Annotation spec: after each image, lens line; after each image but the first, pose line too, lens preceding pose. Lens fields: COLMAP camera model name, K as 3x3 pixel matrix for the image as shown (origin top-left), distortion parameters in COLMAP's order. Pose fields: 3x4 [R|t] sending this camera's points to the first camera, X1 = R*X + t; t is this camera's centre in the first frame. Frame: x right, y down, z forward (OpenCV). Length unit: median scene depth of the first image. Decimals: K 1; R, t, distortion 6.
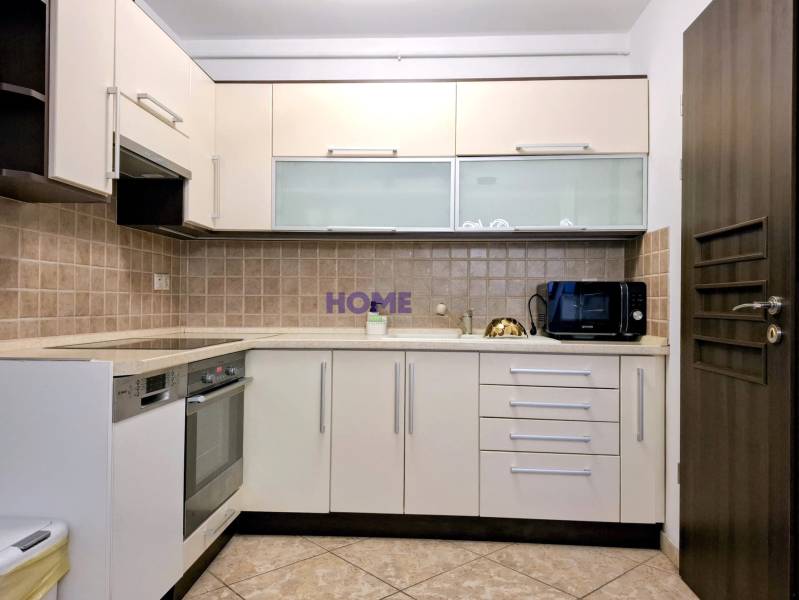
lens RADIAL K [[589.8, 0, 398.6], [0, 589.8, 303.4], [0, 0, 1]] dist [0.130931, -0.214813]
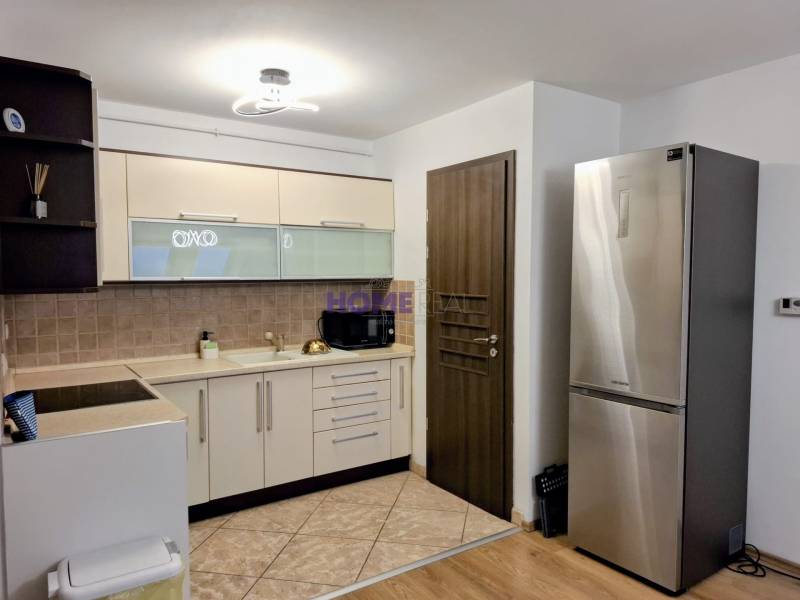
lens RADIAL K [[590.6, 0, 399.1], [0, 590.6, 303.4], [0, 0, 1]] dist [0.130931, -0.214813]
pose [[0.788849, -0.050395, 0.612518, -0.574474], [0.010465, 0.997589, 0.068599, -0.169787], [-0.614499, -0.047705, 0.787474, -0.273306]]
